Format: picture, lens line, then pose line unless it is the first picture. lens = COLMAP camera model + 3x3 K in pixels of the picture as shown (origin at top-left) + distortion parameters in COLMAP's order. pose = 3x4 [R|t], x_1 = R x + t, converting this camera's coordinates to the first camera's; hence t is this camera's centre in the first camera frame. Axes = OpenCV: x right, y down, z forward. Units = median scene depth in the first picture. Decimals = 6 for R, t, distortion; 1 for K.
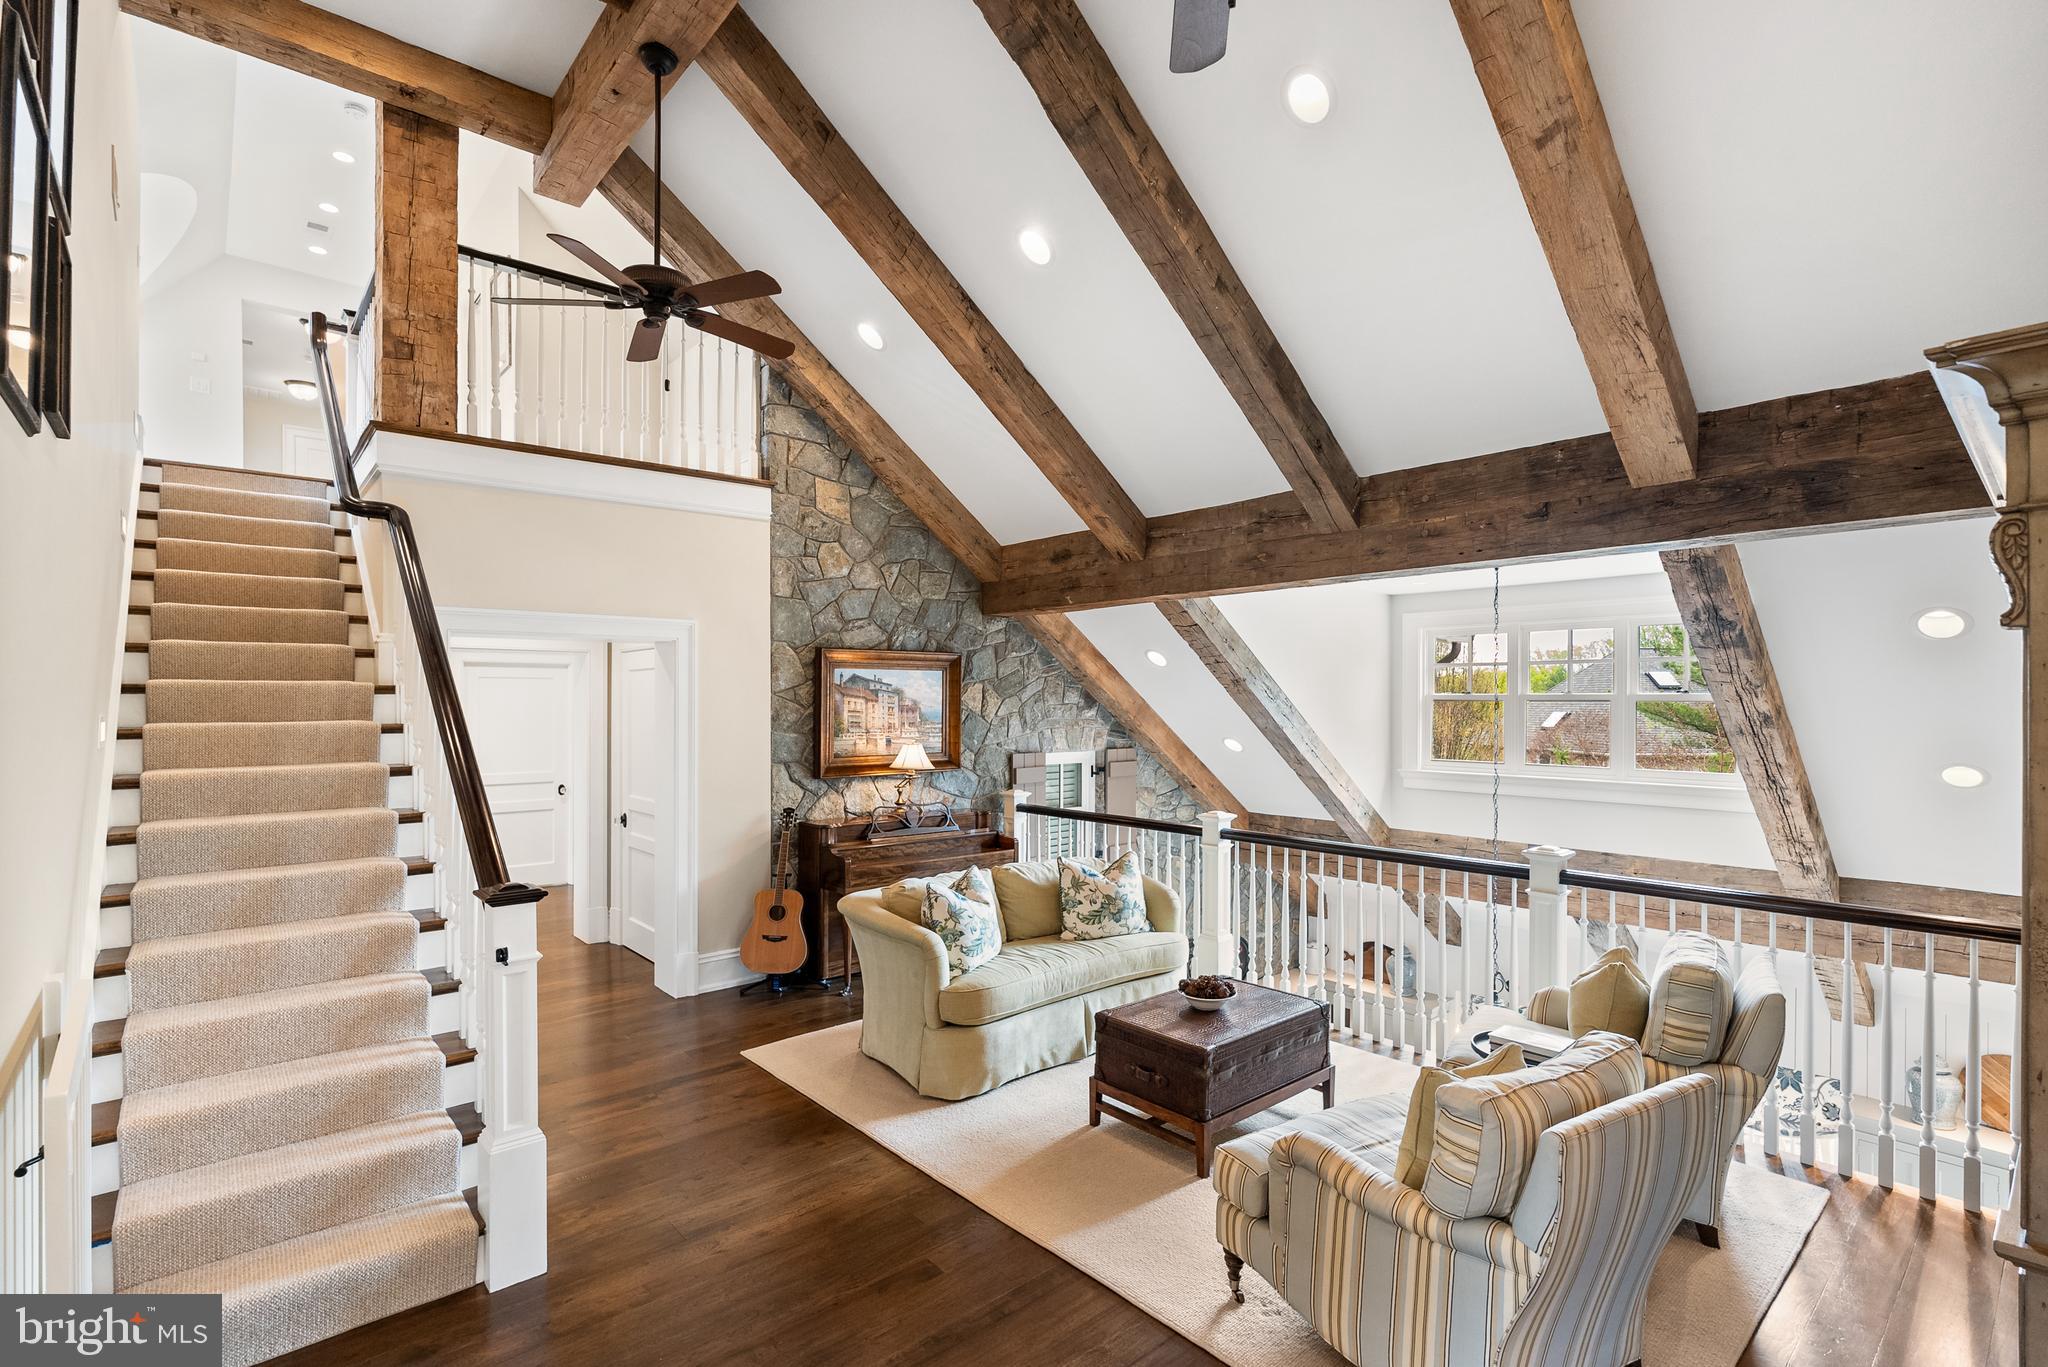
lens RADIAL K [[922.9, 0, 1025.0], [0, 922.9, 699.9], [0, 0, 1]] dist [-0.001642, 0.000190]
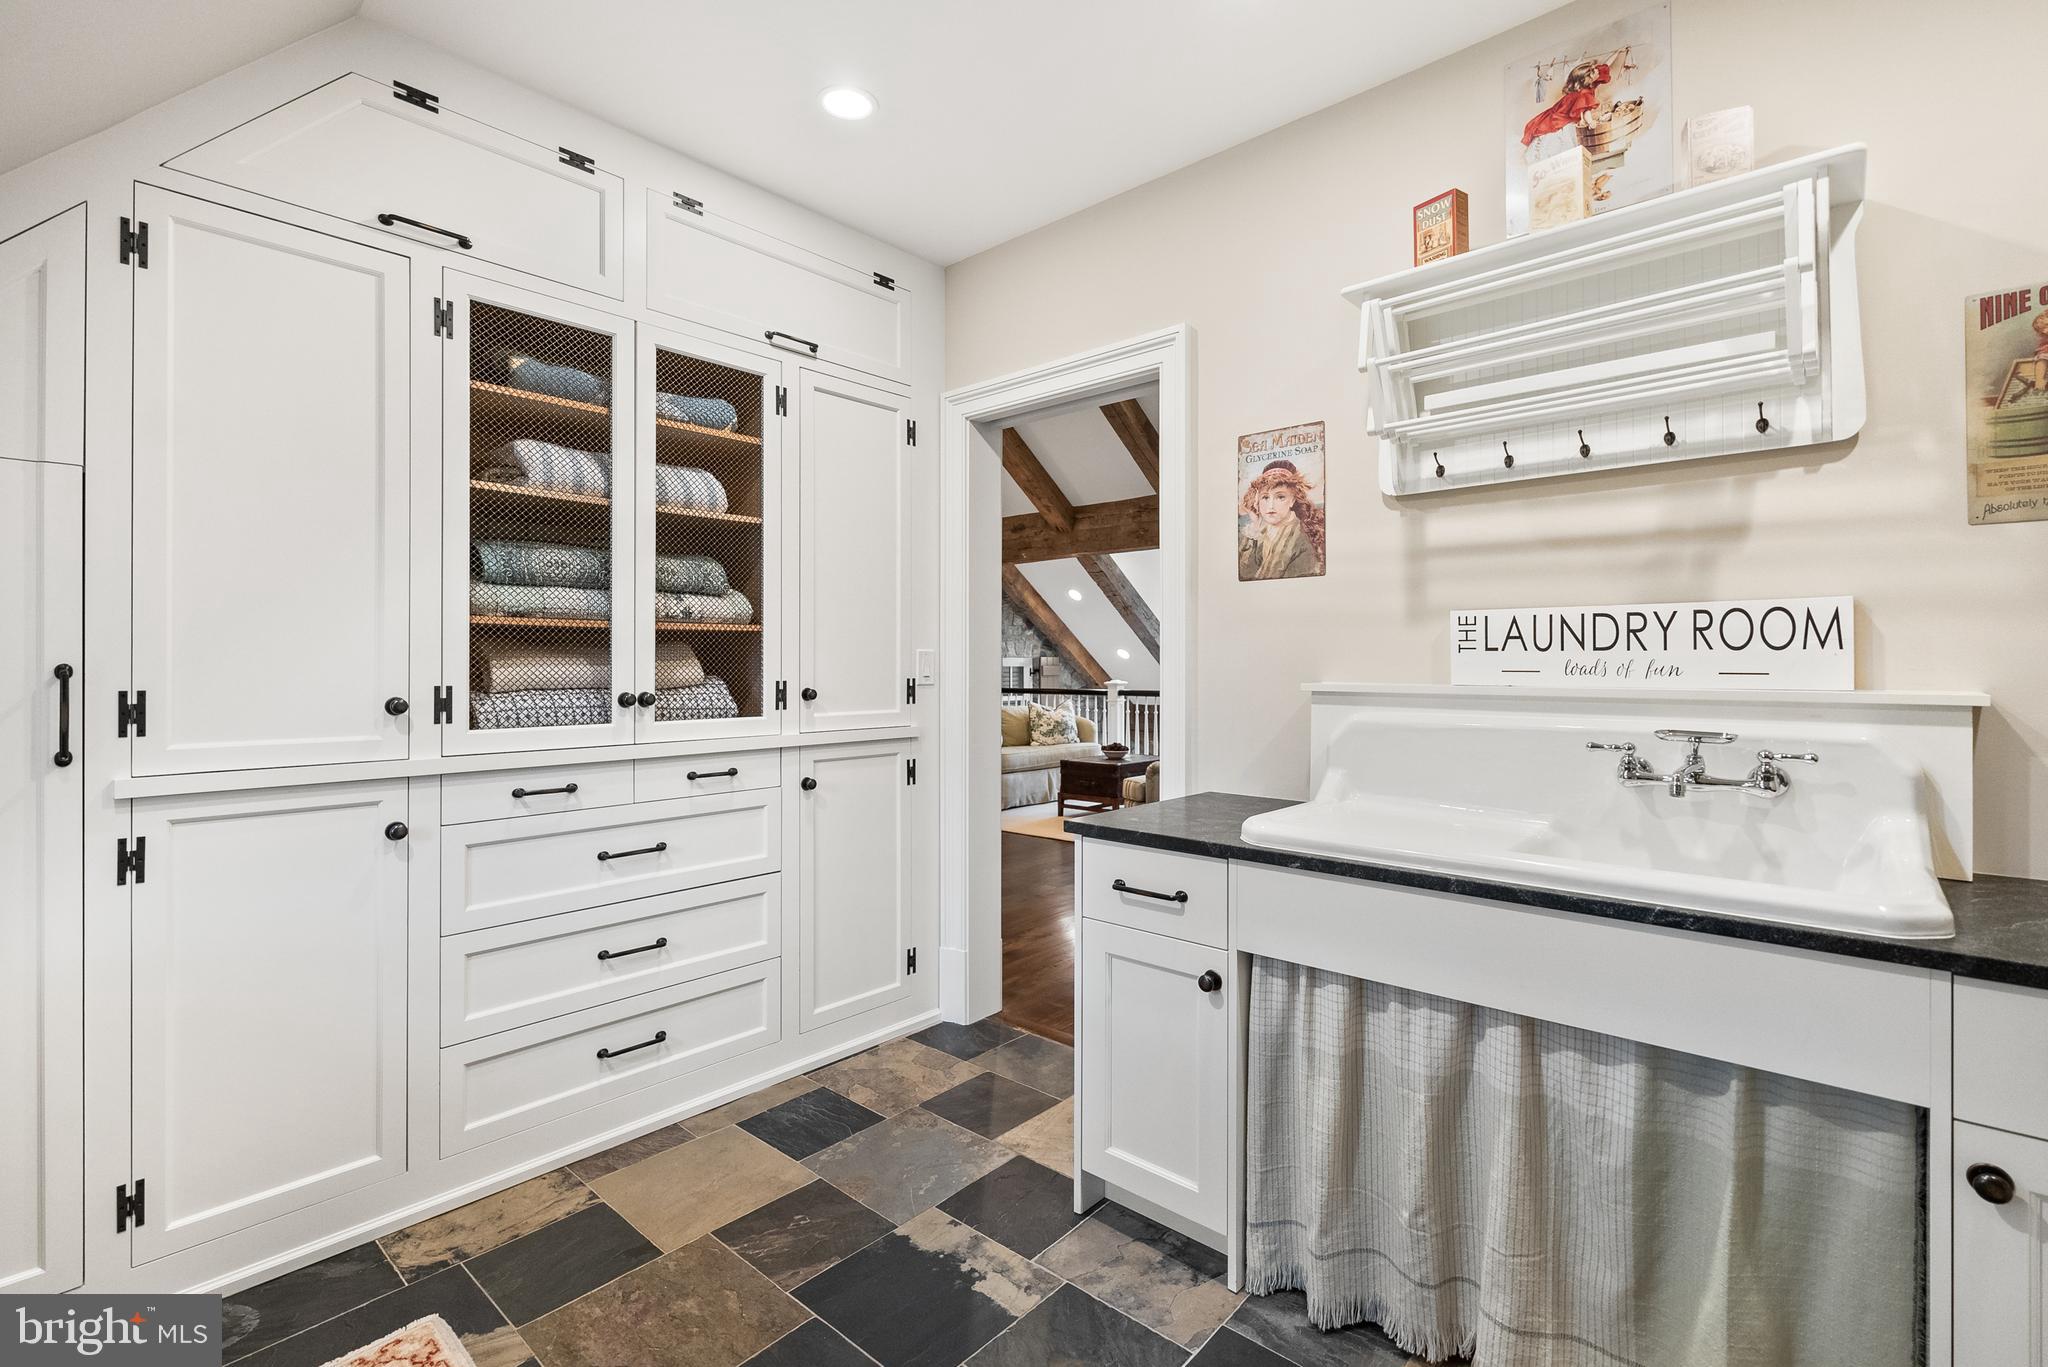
lens RADIAL K [[922.9, 0, 1024.5], [0, 922.9, 670.0], [0, 0, 1]] dist [-0.001642, 0.000190]
pose [[0.992055, -0.001612, 0.125797, -0.161996], [0.000803, 0.999979, 0.006481, 0.084203], [-0.125805, -0.006329, 0.992035, -0.624435]]
